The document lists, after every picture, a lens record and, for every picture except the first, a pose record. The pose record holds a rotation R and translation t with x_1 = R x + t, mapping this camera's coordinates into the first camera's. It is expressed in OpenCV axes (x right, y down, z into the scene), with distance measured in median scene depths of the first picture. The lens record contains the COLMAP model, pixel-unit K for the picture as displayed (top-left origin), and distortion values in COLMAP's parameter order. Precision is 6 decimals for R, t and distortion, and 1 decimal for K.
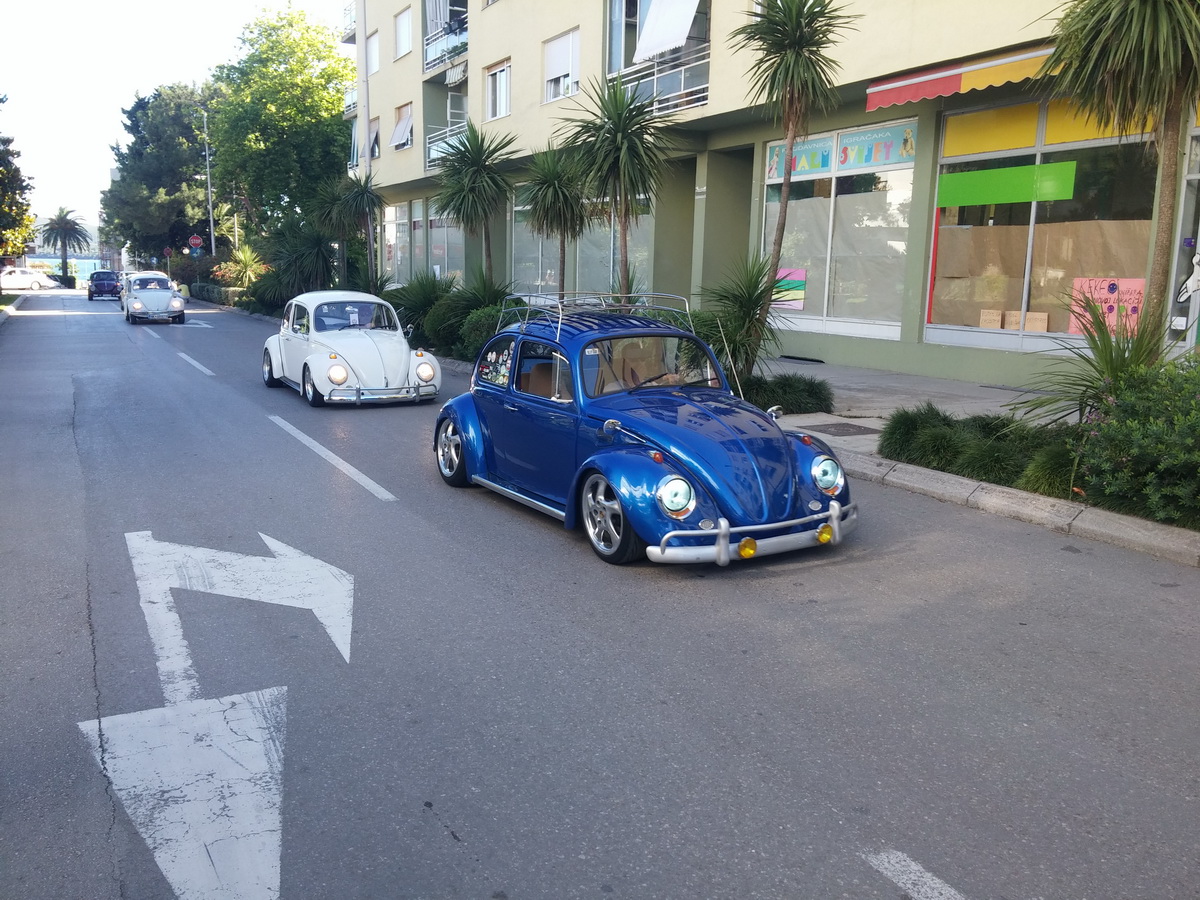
lens RADIAL K [[1005.3, 0, 603.9], [0, 1005.3, 449.6], [0, 0, 1]] dist [0.077859, -0.109424]
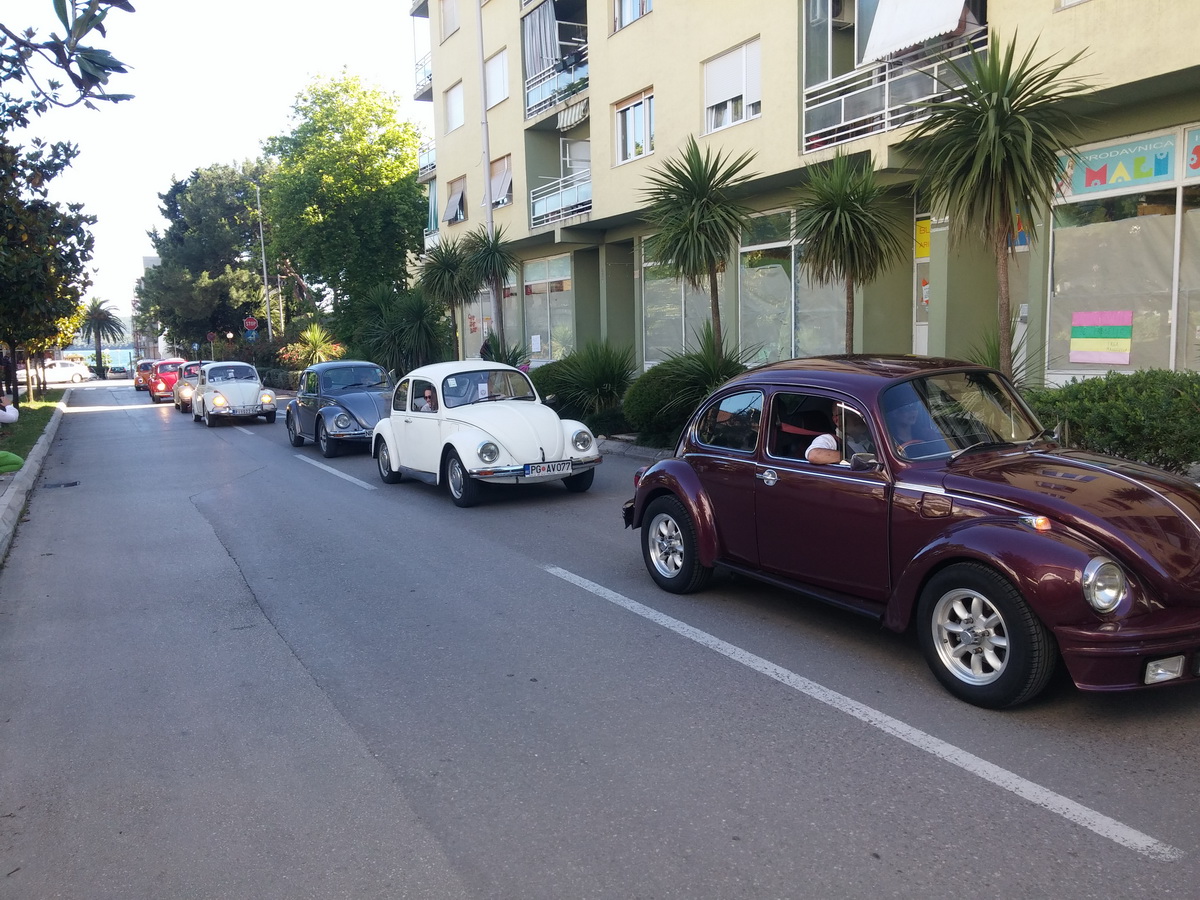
lens RADIAL K [[1005.3, 0, 607.3], [0, 1005.3, 465.7], [0, 0, 1]] dist [0.077859, -0.109424]
pose [[0.998838, -0.044465, -0.018601, -0.229286], [0.043516, 0.997868, -0.048650, -0.053624], [0.020724, 0.047784, 0.998643, 0.297792]]
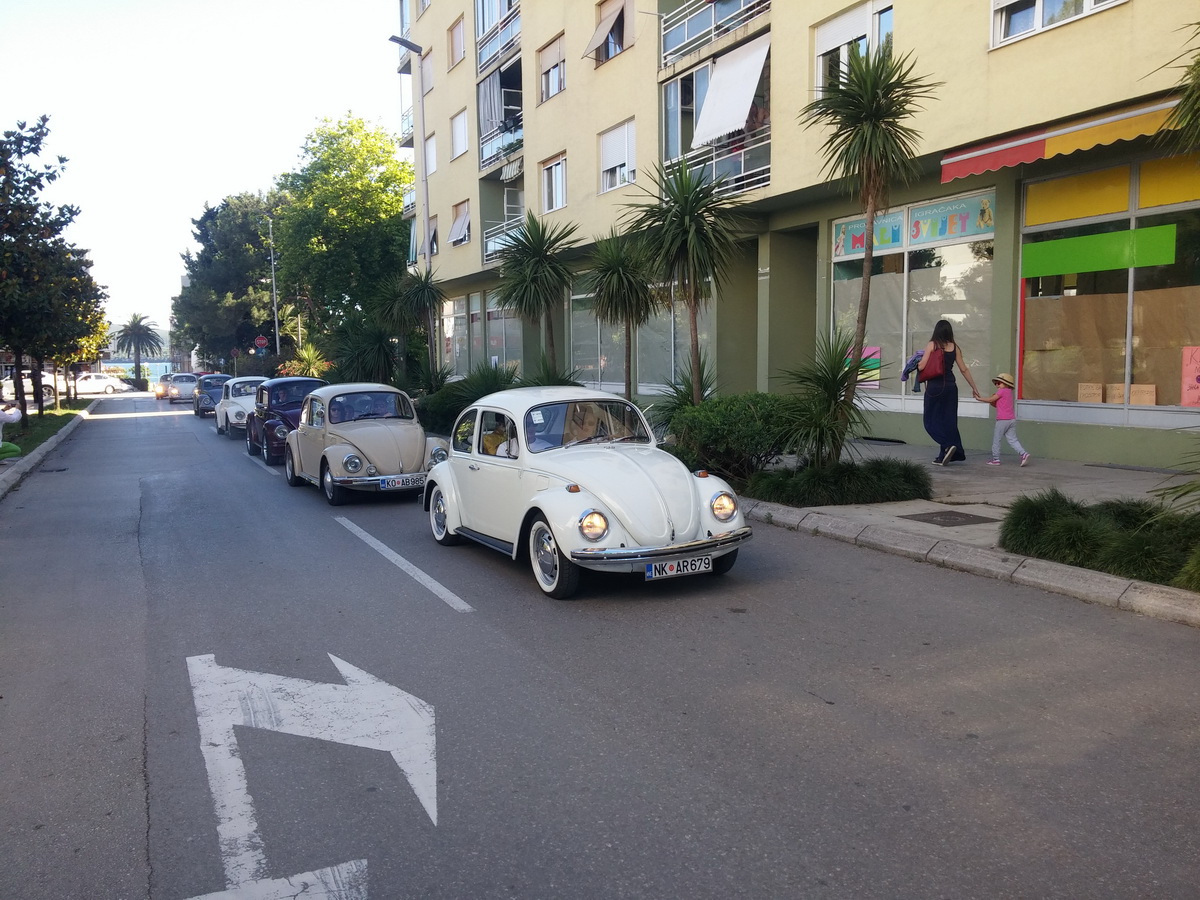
lens RADIAL K [[1005.3, 0, 593.0], [0, 1005.3, 454.5], [0, 0, 1]] dist [0.077859, -0.109424]
pose [[0.997558, -0.028720, -0.063670, -0.017338], [0.023657, 0.996603, -0.078890, -0.008789], [0.065719, 0.077191, 0.994848, 0.041188]]
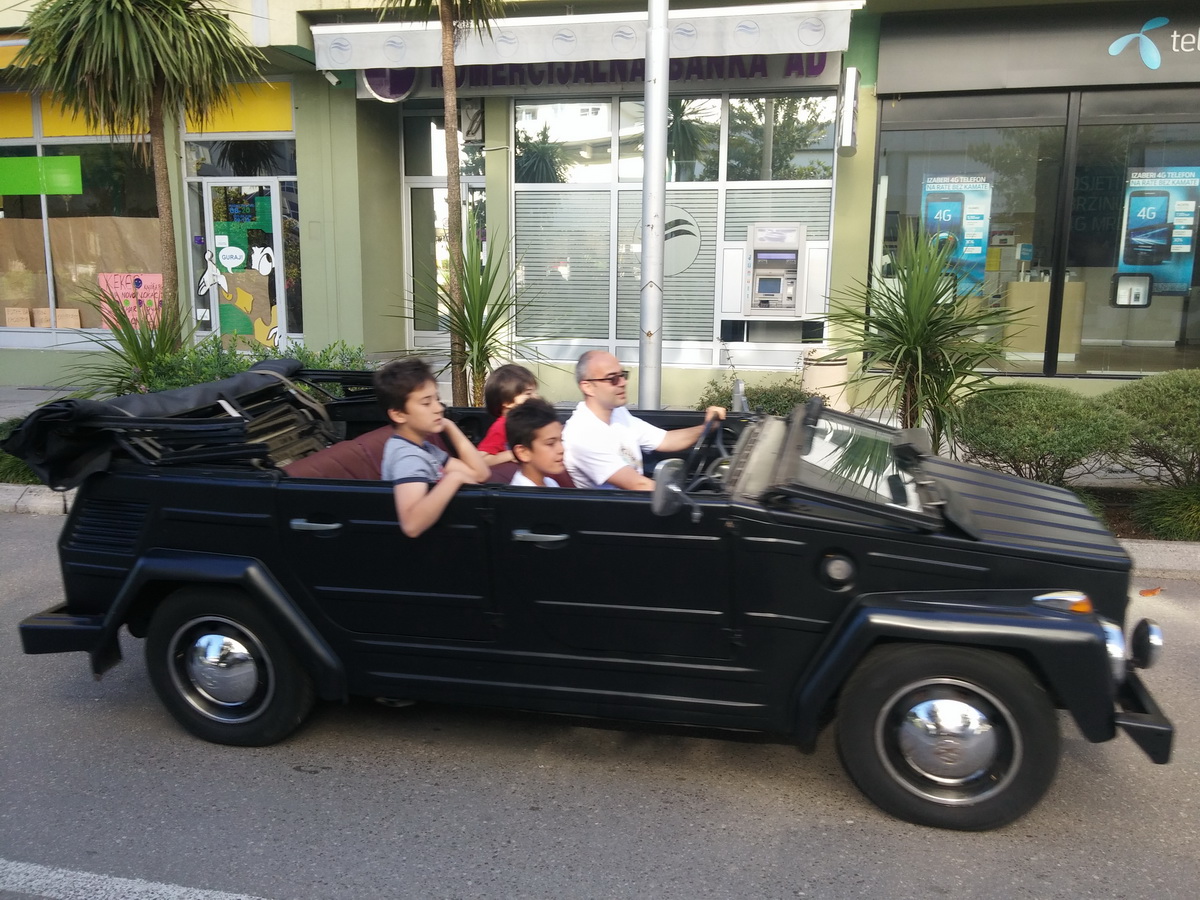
lens RADIAL K [[1005.3, 0, 621.7], [0, 1005.3, 451.7], [0, 0, 1]] dist [0.077859, -0.109424]
pose [[0.631989, -0.140986, 0.762045, -0.001937], [0.136537, 0.988188, 0.069590, 0.005027], [-0.762855, 0.060067, 0.643774, -0.026180]]
